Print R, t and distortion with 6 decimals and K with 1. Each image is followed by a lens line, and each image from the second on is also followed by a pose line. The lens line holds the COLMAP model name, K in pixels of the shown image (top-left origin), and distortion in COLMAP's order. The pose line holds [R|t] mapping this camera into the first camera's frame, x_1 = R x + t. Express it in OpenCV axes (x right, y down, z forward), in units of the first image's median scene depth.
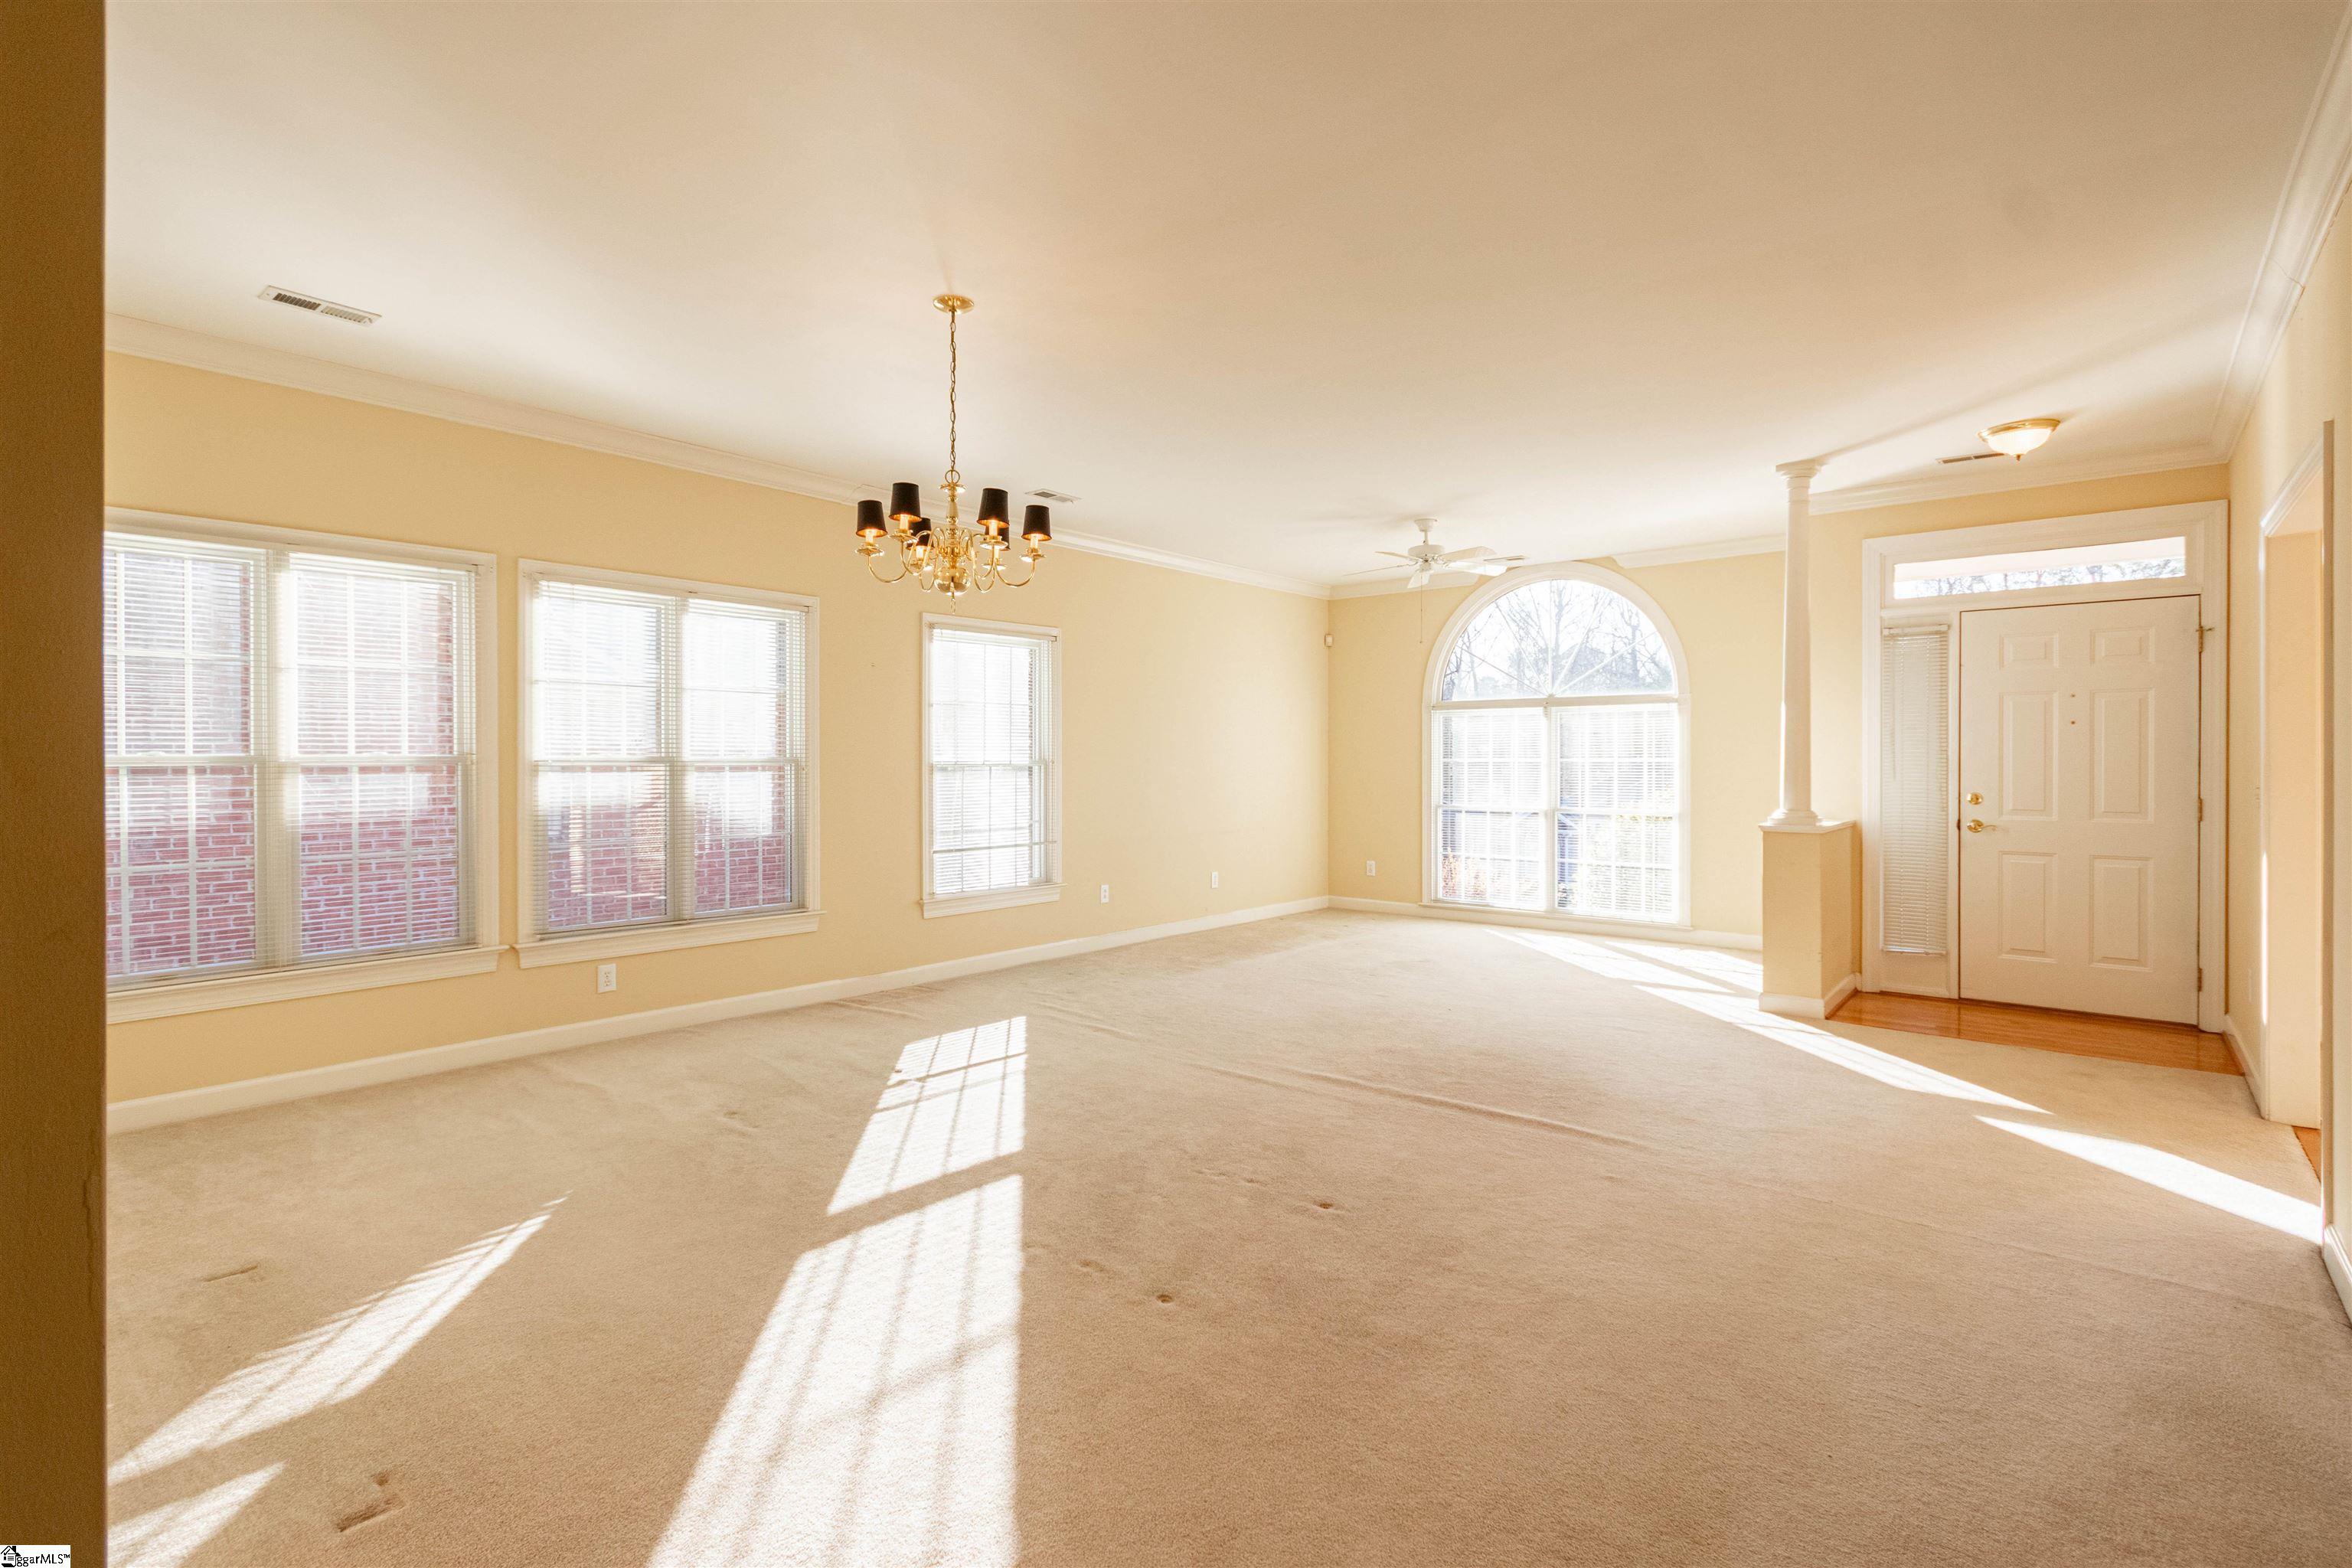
lens RADIAL K [[1132.4, 0, 1162.7], [0, 1132.4, 782.5], [0, 0, 1]] dist [0.004102, 0.000589]
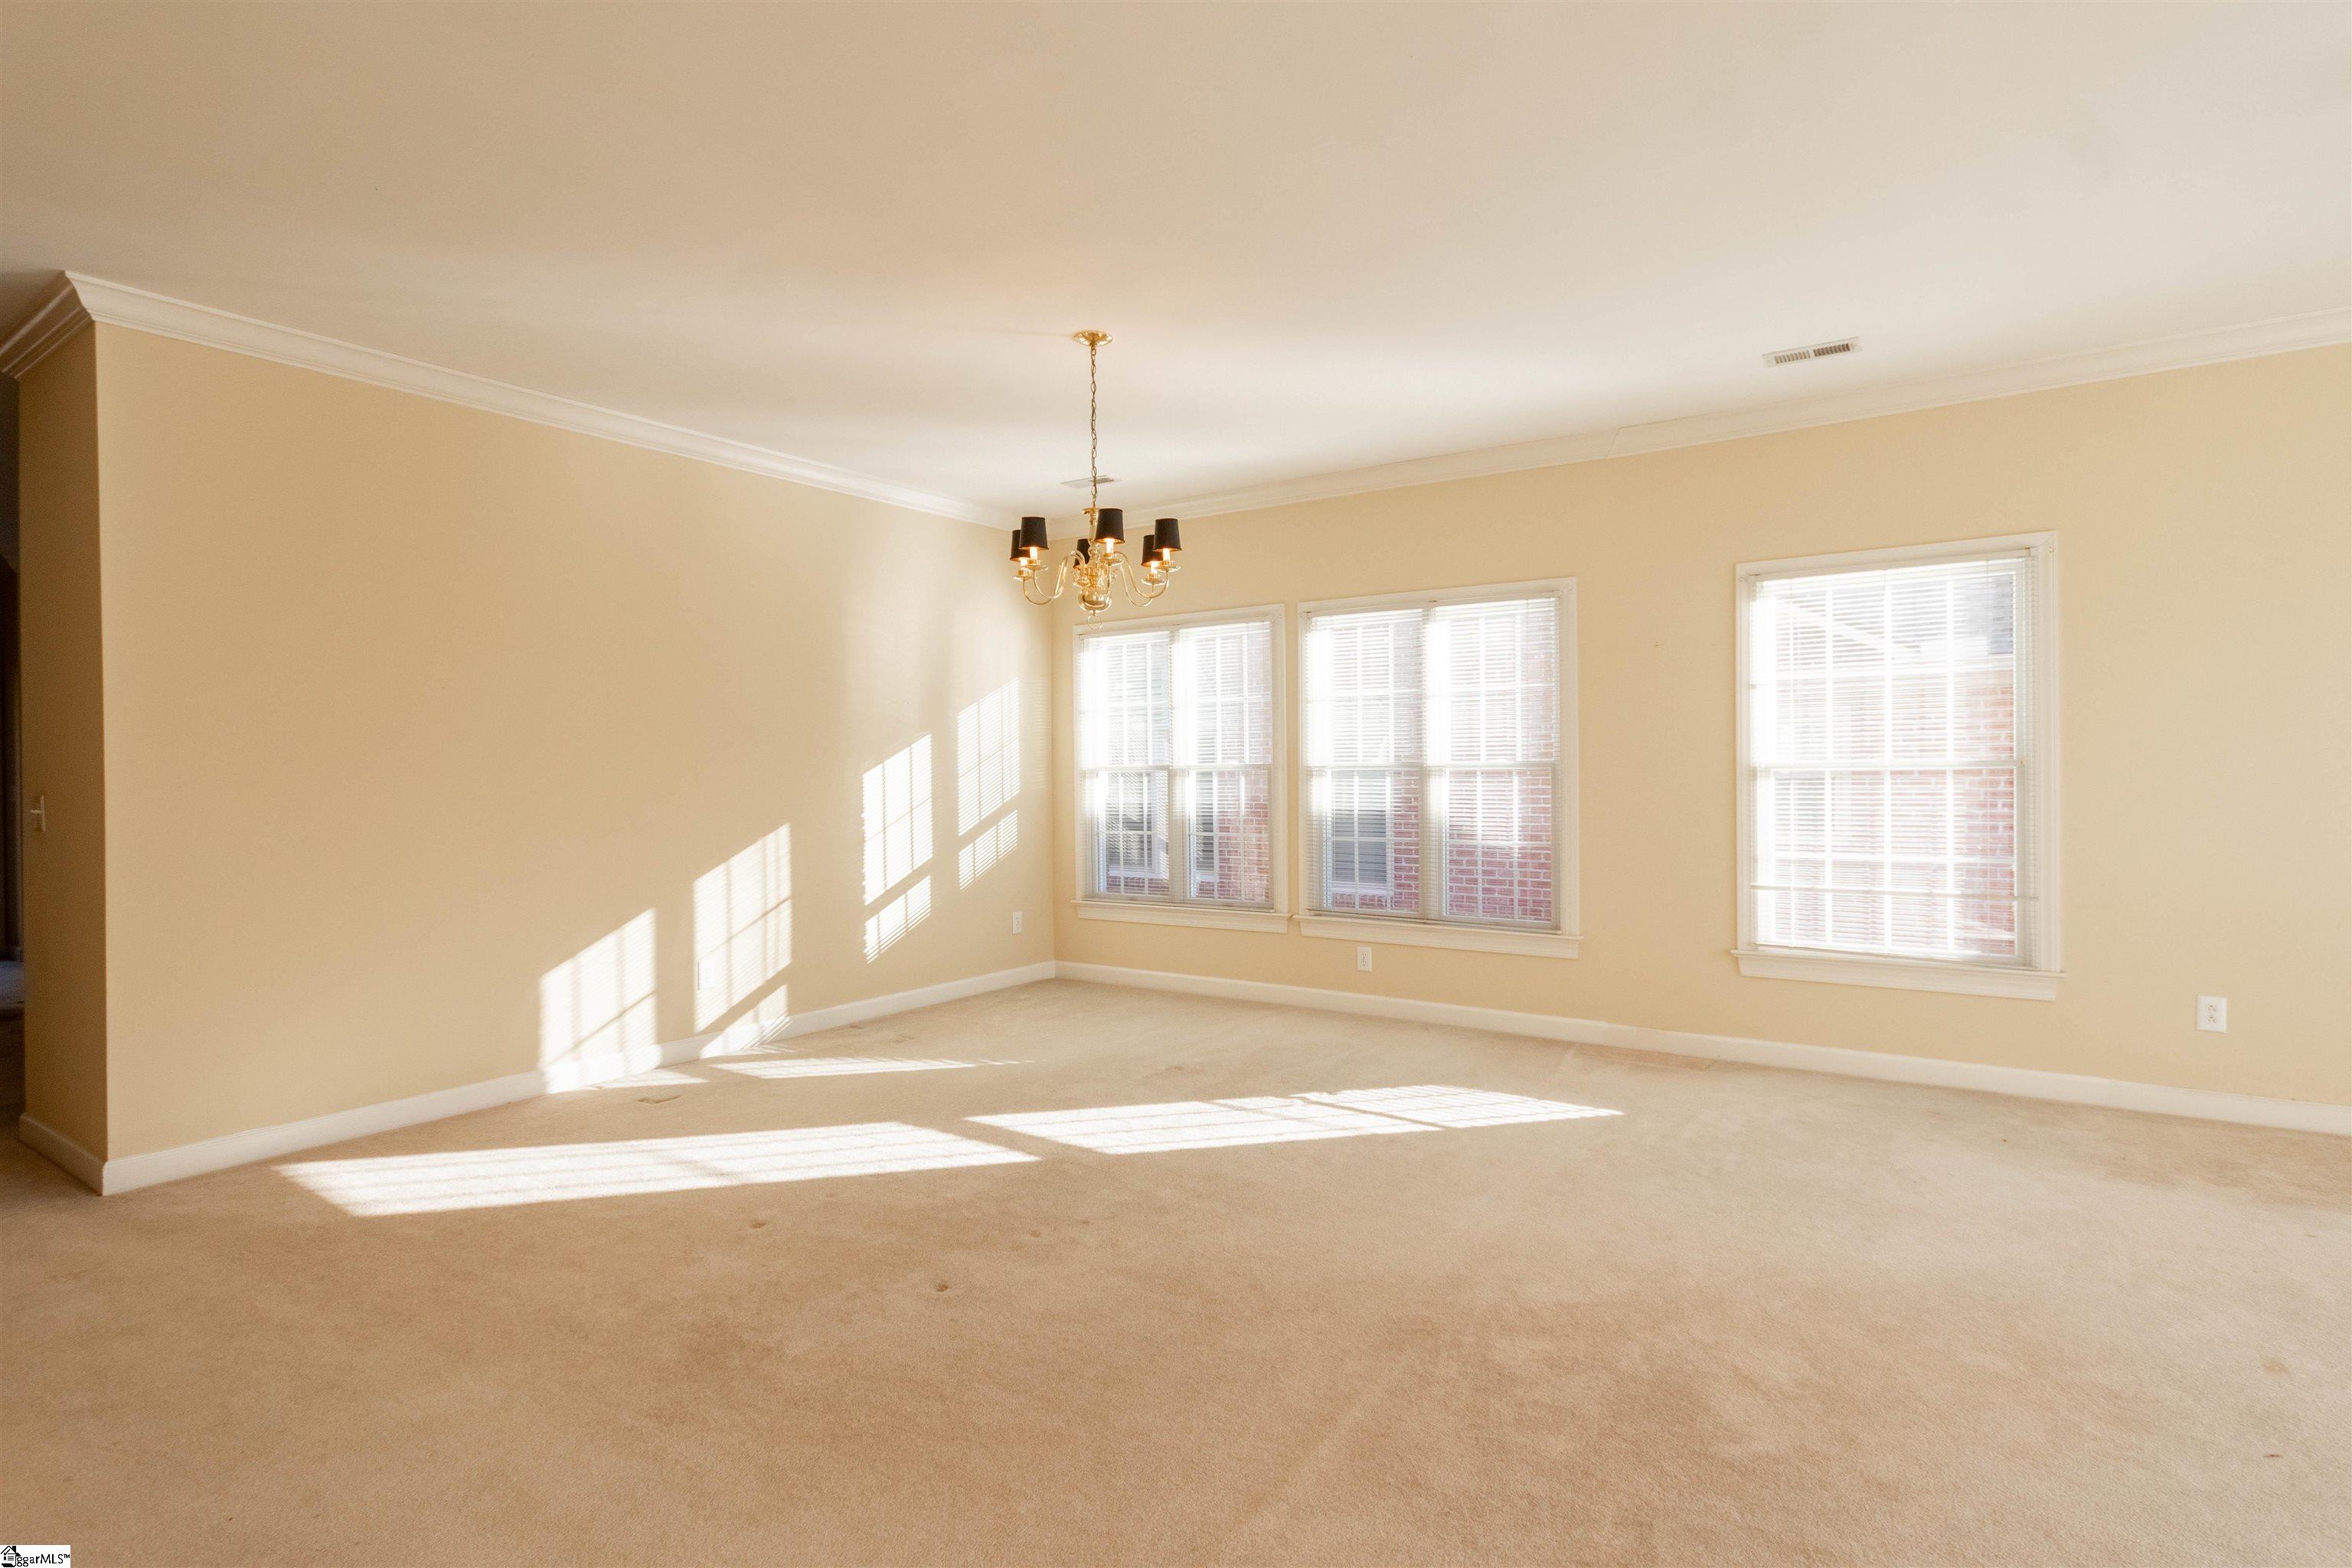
lens RADIAL K [[1319.0, 0, 1289.7], [0, 1319.0, 783.6], [0, 0, 1]] dist [-0.002087, -0.000247]
pose [[0.075354, 0.010286, -0.997104, 0.709955], [-0.010553, 0.999899, 0.009518, -0.011875], [0.997101, 0.009805, 0.075455, 0.721191]]
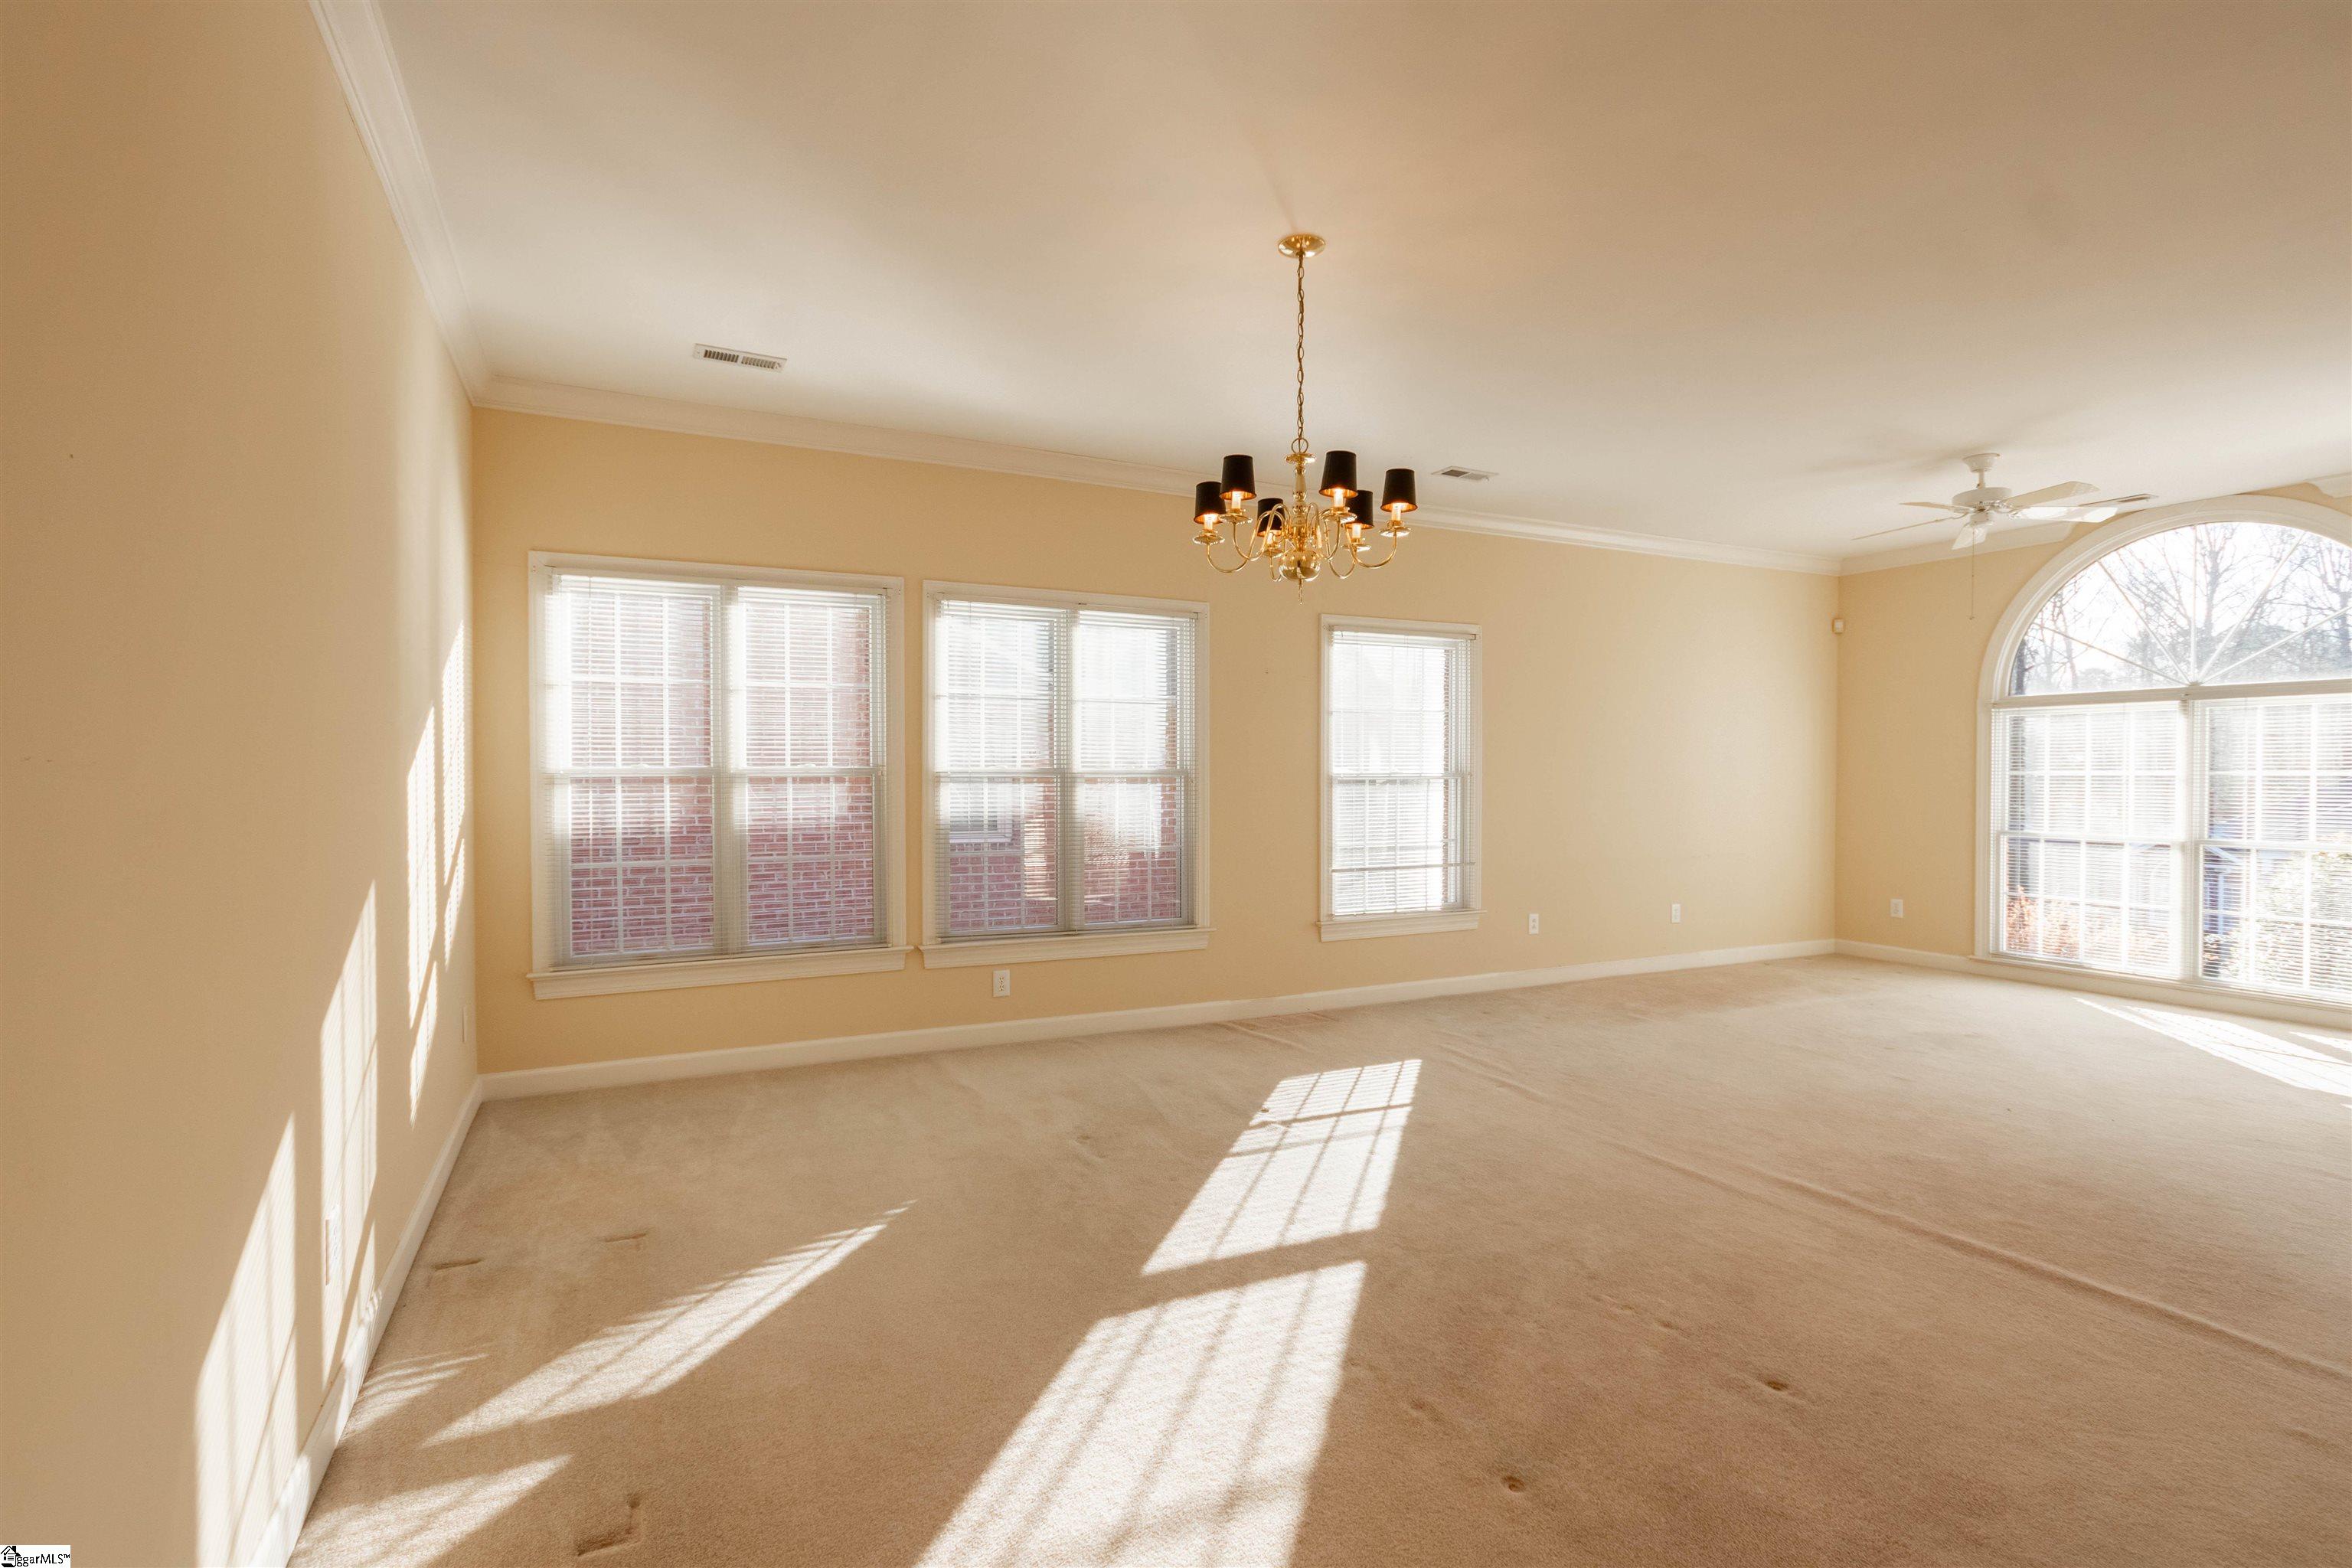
lens RADIAL K [[1118.1, 0, 1146.2], [0, 1118.1, 798.0], [0, 0, 1]] dist [0.002197, 0.001372]
pose [[0.912113, 0.010336, -0.409809, 0.039966], [-0.009245, 0.999946, 0.004645, -0.001520], [0.409835, -0.000448, 0.912159, 0.109130]]
